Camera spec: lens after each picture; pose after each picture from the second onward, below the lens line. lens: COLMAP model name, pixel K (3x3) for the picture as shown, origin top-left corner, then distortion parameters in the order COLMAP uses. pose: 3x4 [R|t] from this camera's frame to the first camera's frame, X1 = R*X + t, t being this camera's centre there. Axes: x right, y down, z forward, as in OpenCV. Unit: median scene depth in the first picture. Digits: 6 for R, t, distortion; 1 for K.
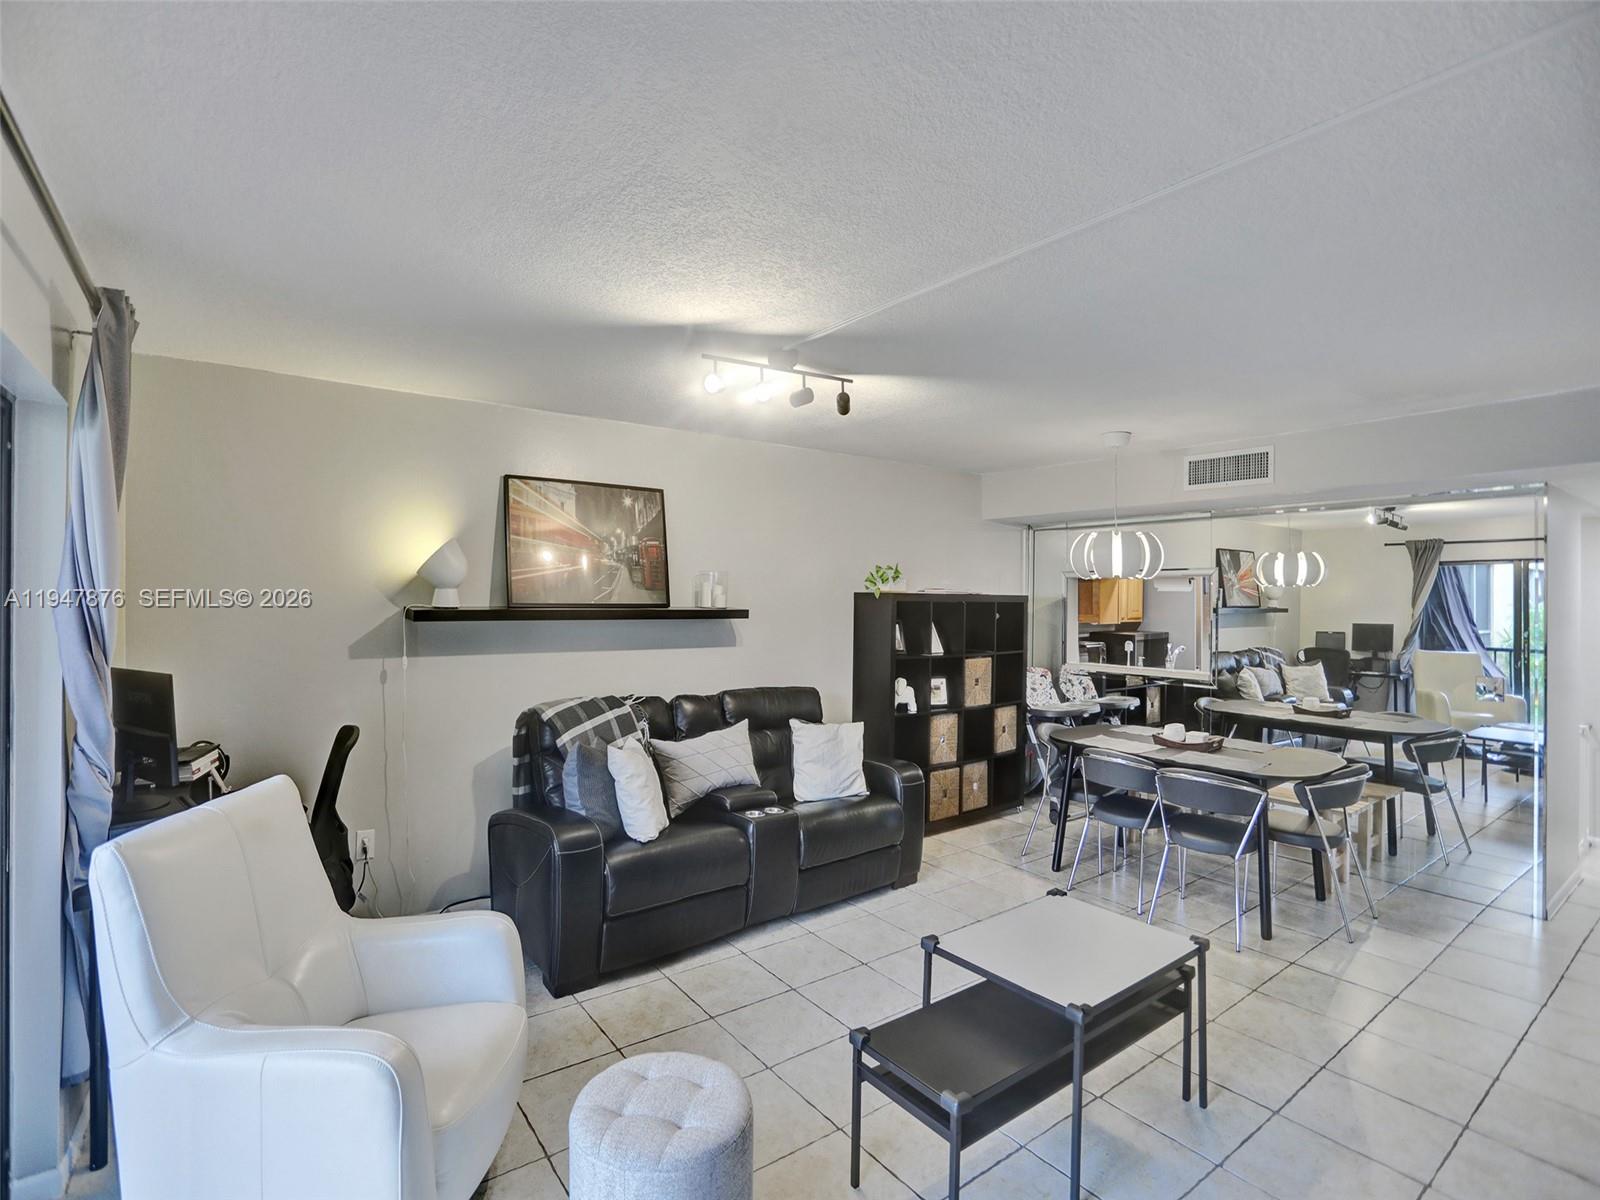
lens RADIAL K [[770.9, 0, 799.5], [0, 770.9, 593.0], [0, 0, 1]] dist [-0.076058, 0.036897]
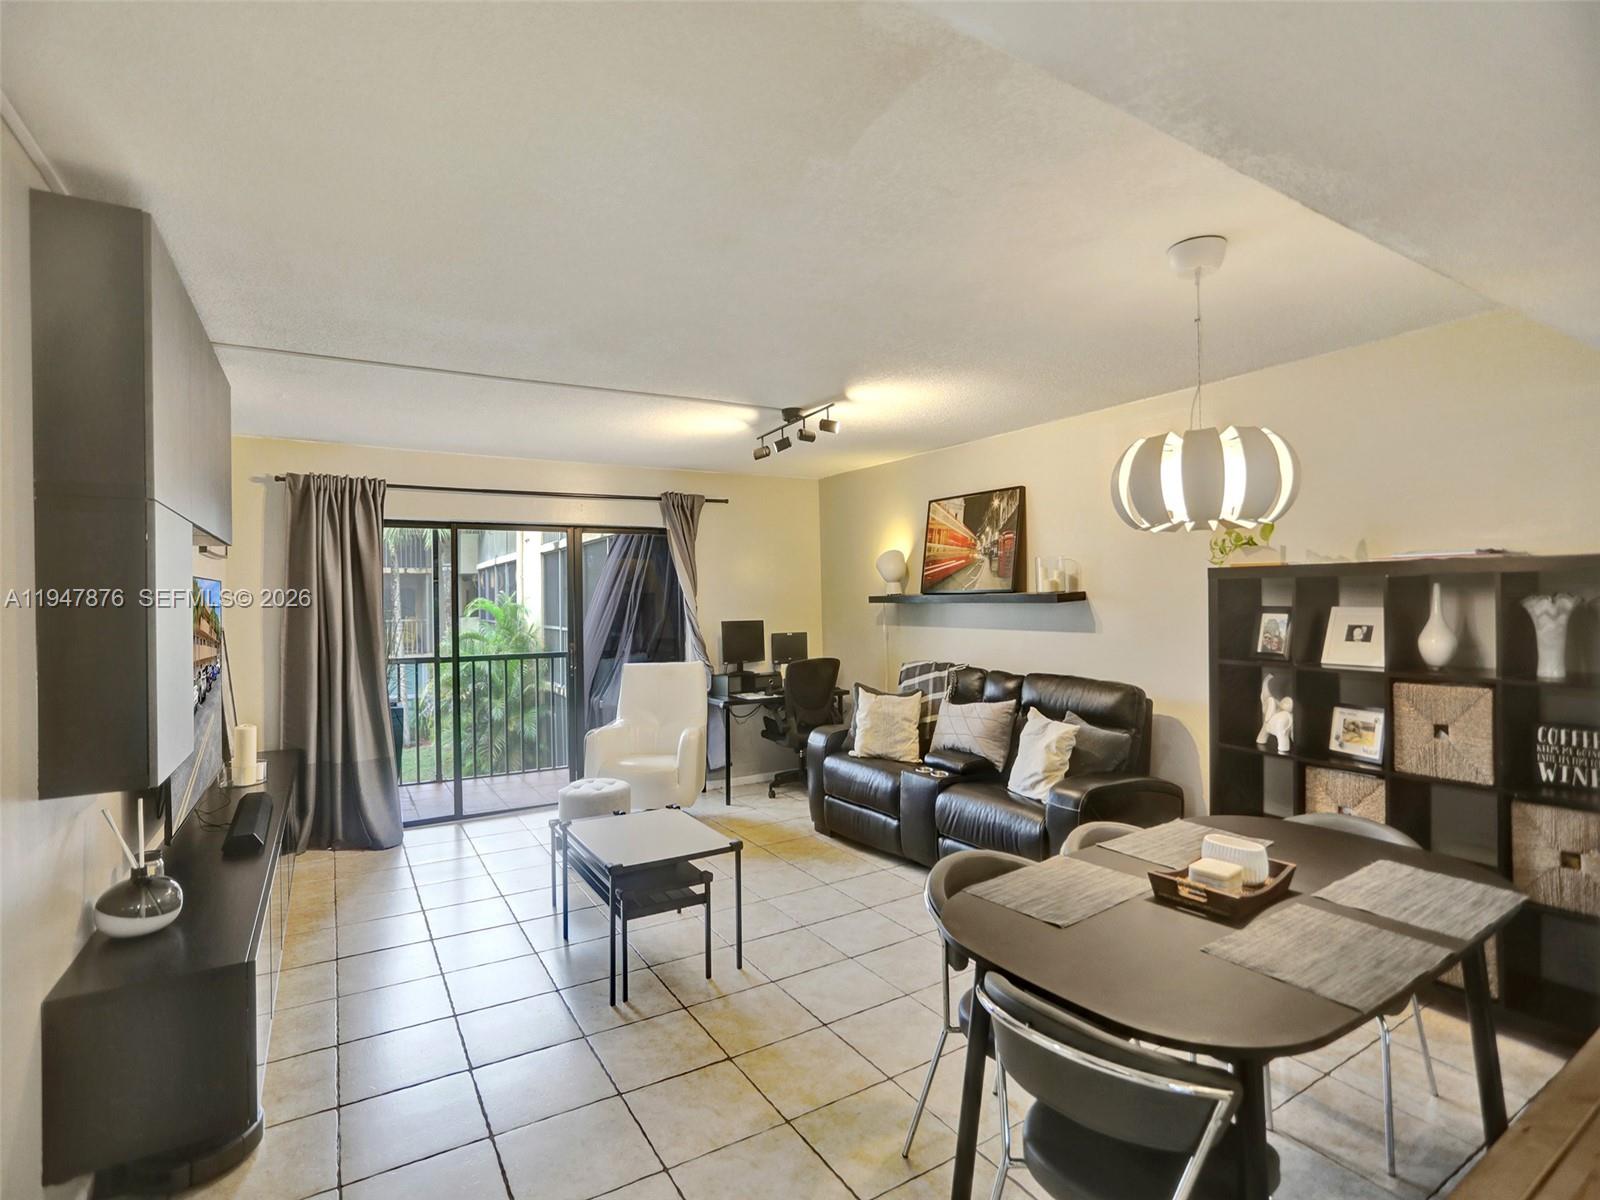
lens RADIAL K [[770.9, 0, 799.5], [0, 770.9, 593.0], [0, 0, 1]] dist [-0.076058, 0.036897]
pose [[-0.087872, -0.007680, -0.996102, 0.961831], [0.031968, 0.999433, -0.010526, 0.021452], [0.995619, -0.032768, -0.087577, 0.792192]]
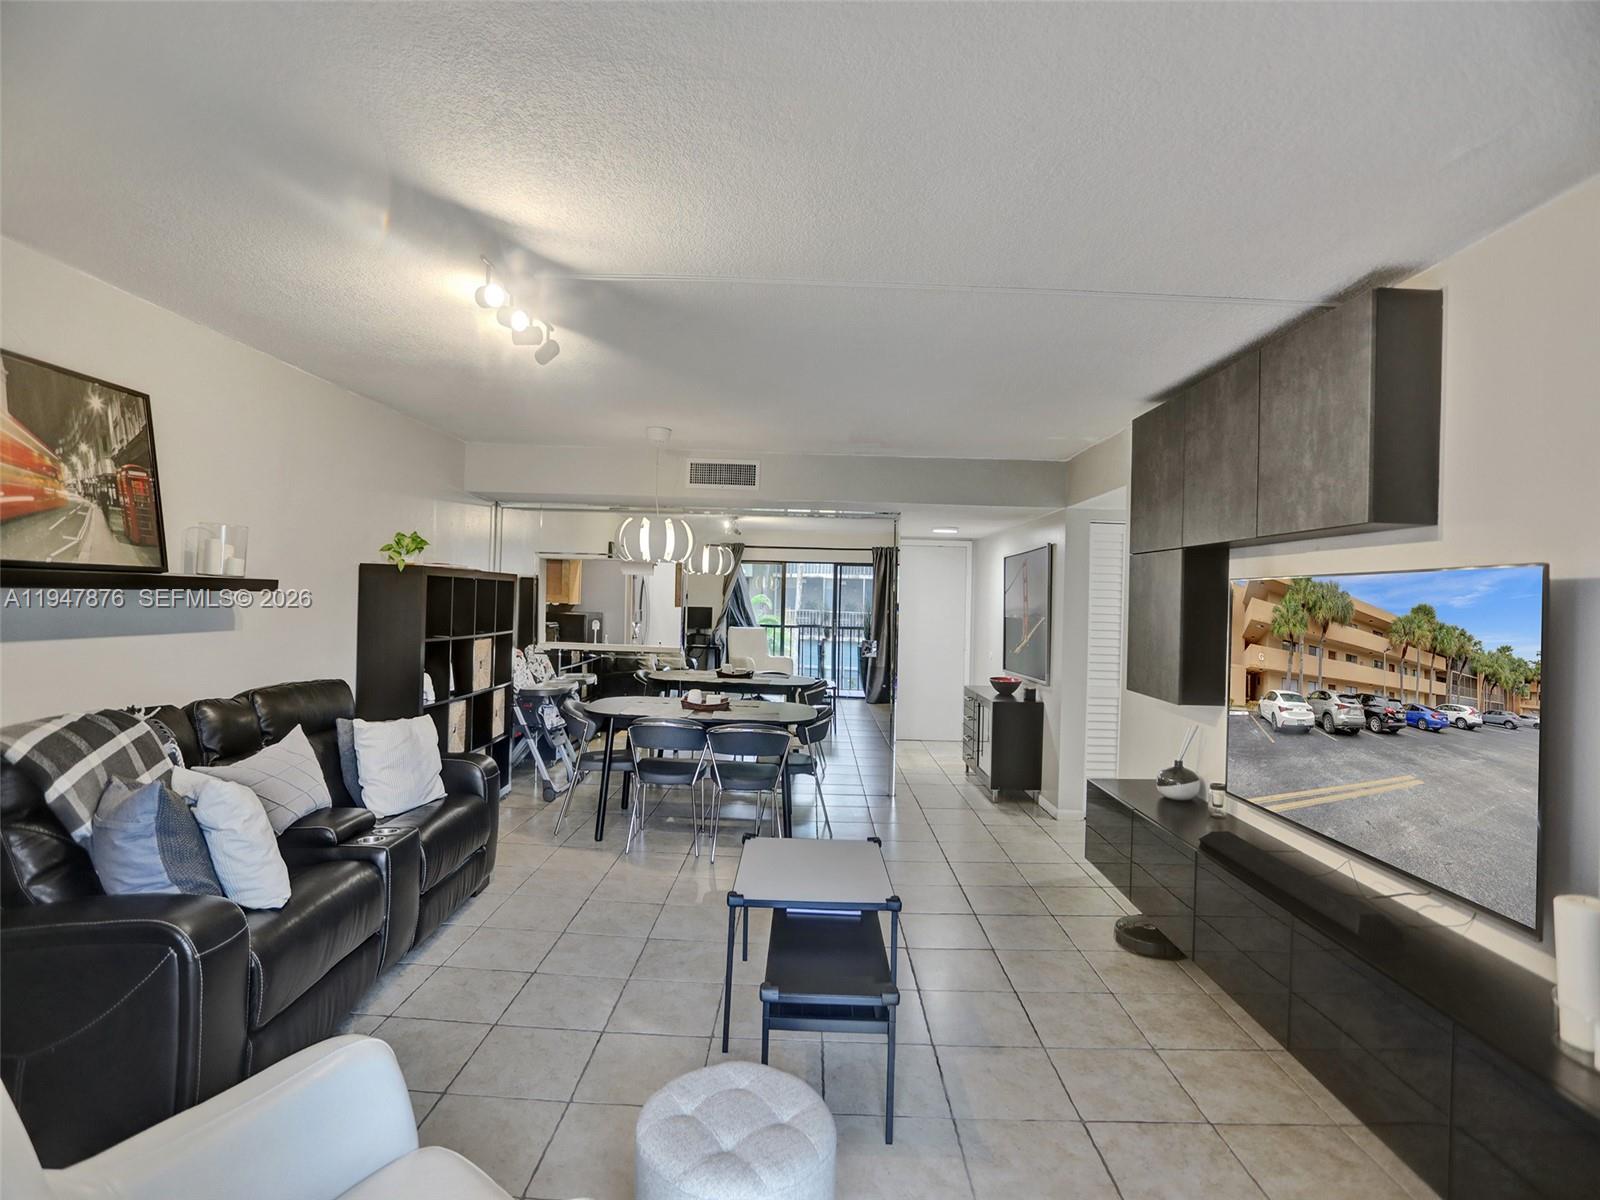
lens RADIAL K [[770.9, 0, 799.5], [0, 770.9, 593.0], [0, 0, 1]] dist [-0.076058, 0.036897]
pose [[0.612379, 0.015711, 0.790408, -0.345927], [-0.031496, 0.999494, 0.004535, 0.015989], [-0.789937, -0.027672, 0.612564, 0.163451]]
